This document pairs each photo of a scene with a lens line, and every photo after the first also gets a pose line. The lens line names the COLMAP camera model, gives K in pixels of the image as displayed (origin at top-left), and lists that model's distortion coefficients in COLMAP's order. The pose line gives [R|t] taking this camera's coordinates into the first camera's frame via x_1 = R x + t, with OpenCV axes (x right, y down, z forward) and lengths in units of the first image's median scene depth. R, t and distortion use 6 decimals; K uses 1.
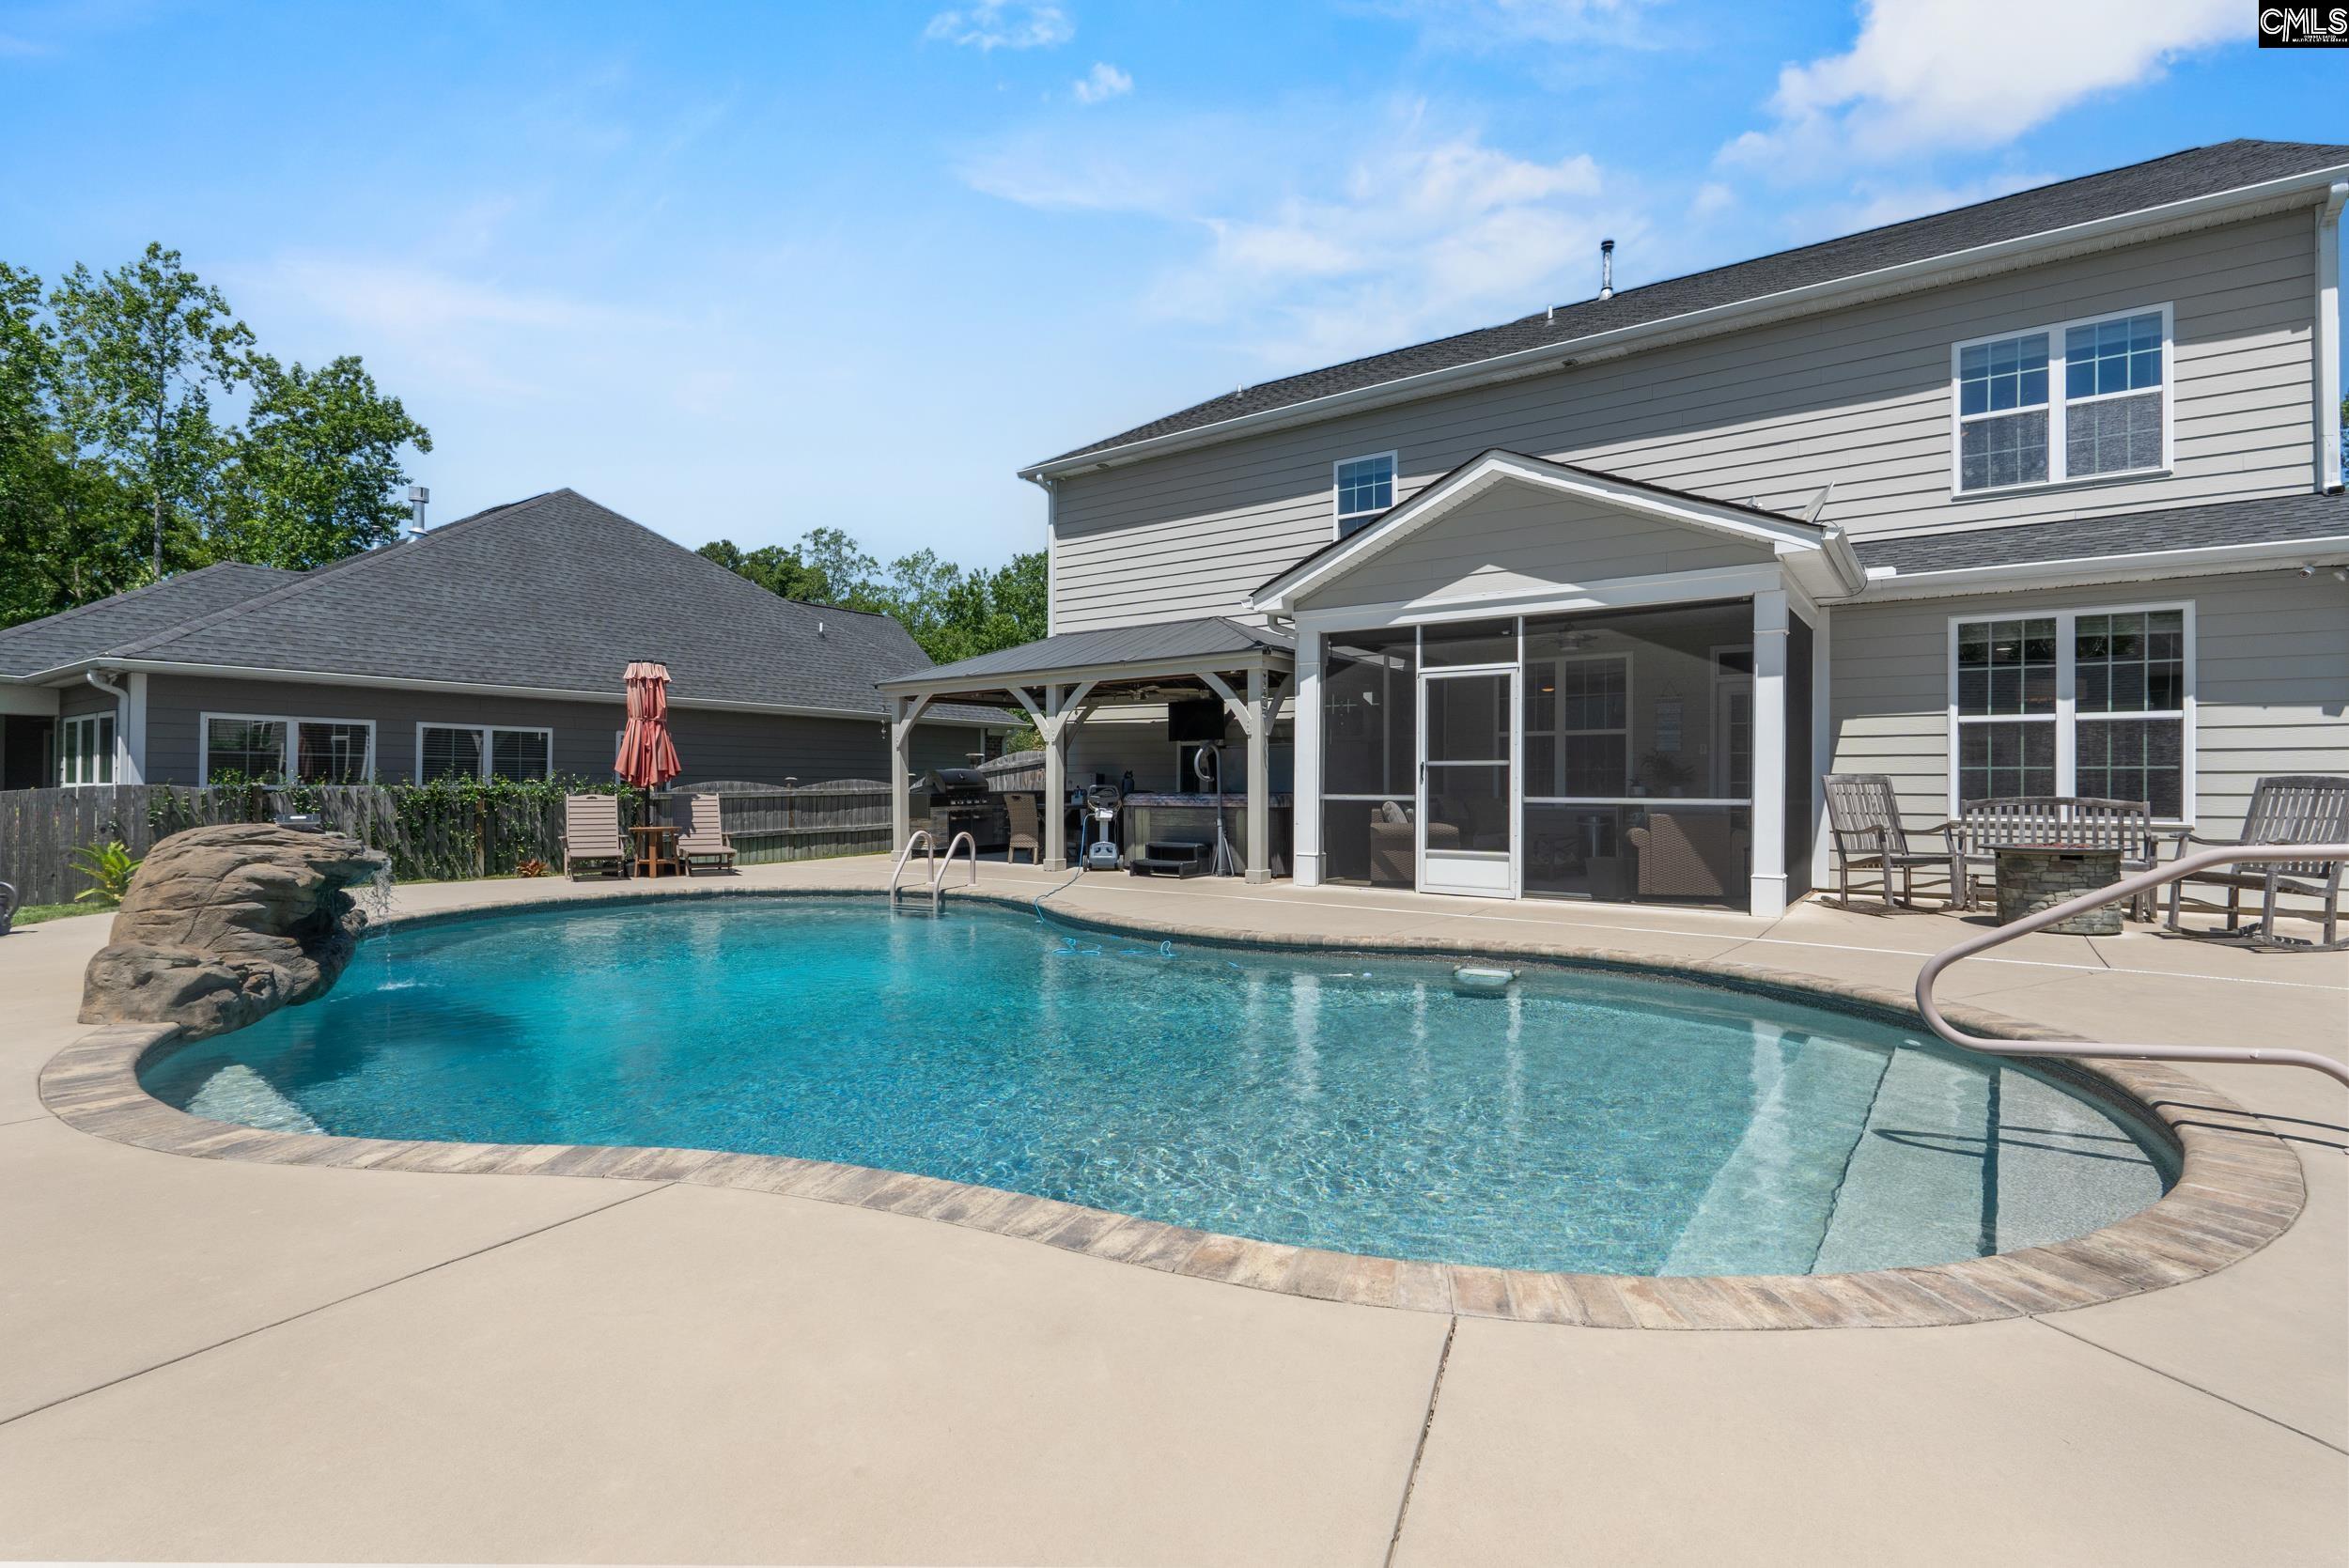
lens RADIAL K [[1090.1, 0, 1173.4], [0, 1090.1, 784.9], [0, 0, 1]] dist [-0.007514, 0.000970]
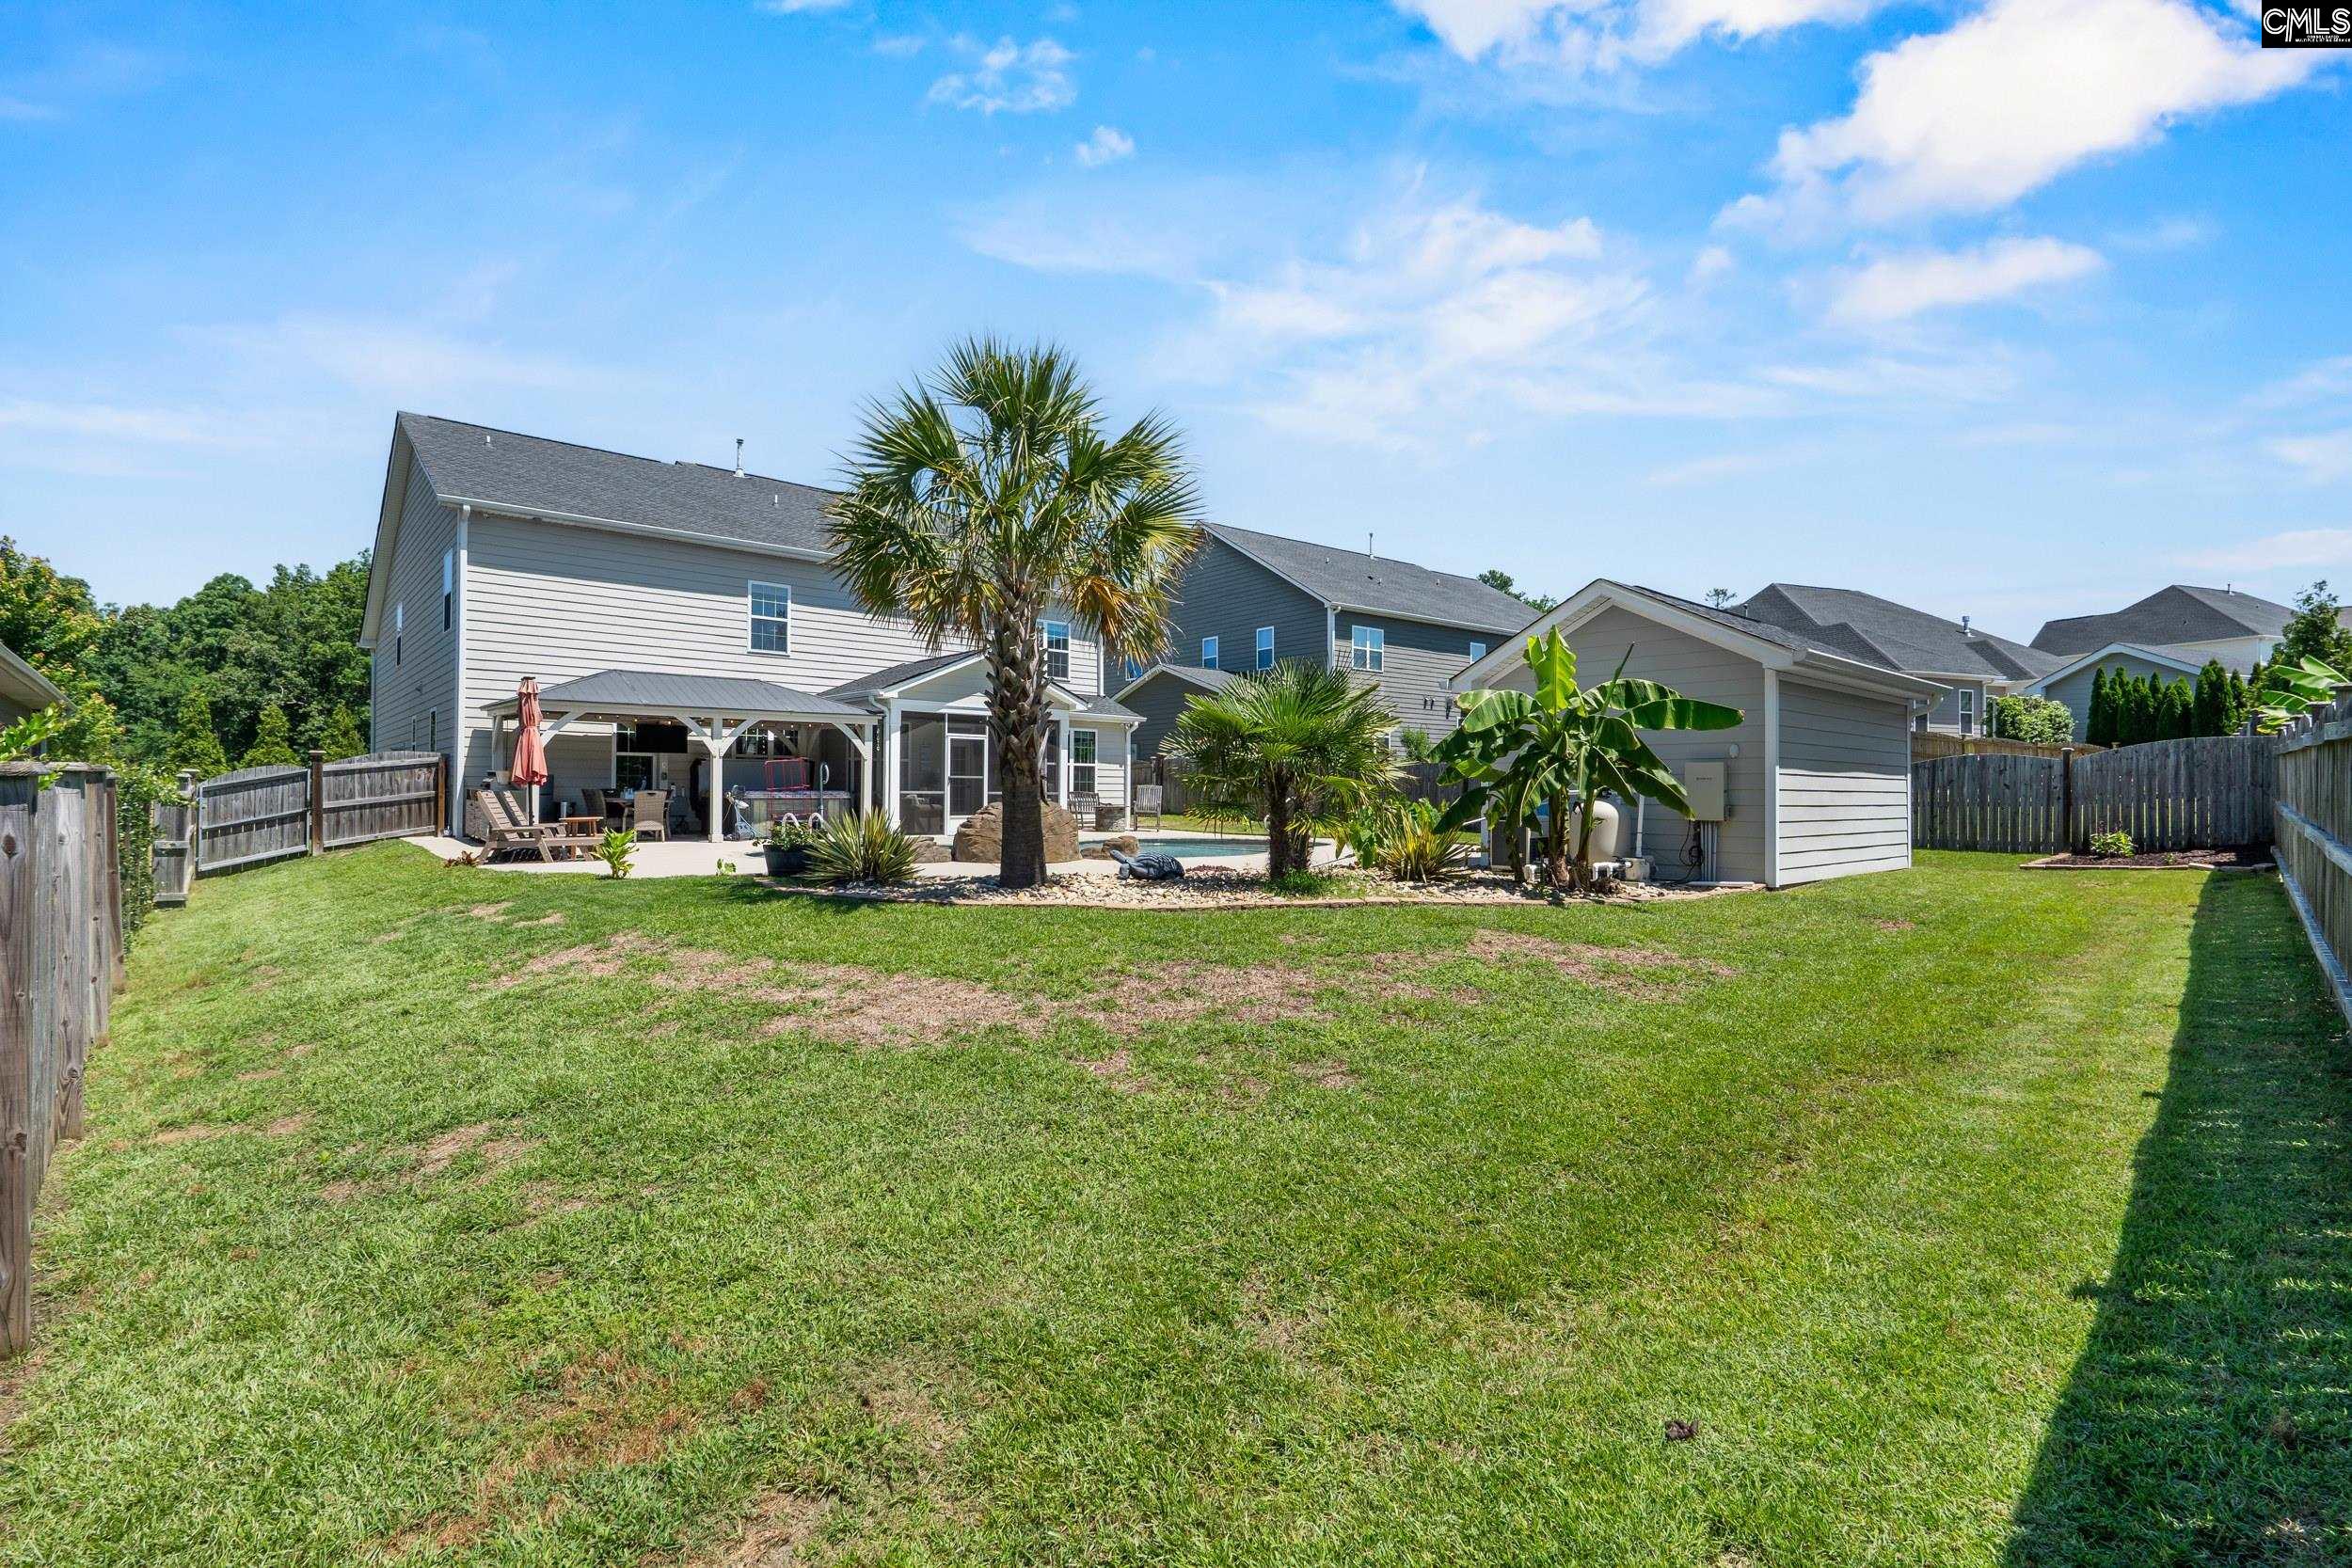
lens RADIAL K [[1091.4, 0, 1175.6], [0, 1091.4, 783.1], [0, 0, 1]] dist [-0.007514, 0.000970]
pose [[0.216304, 0.006142, 0.976307, -1.807140], [-0.009360, 0.999947, -0.004217, -0.001439], [-0.976281, -0.008227, 0.216350, 0.071022]]
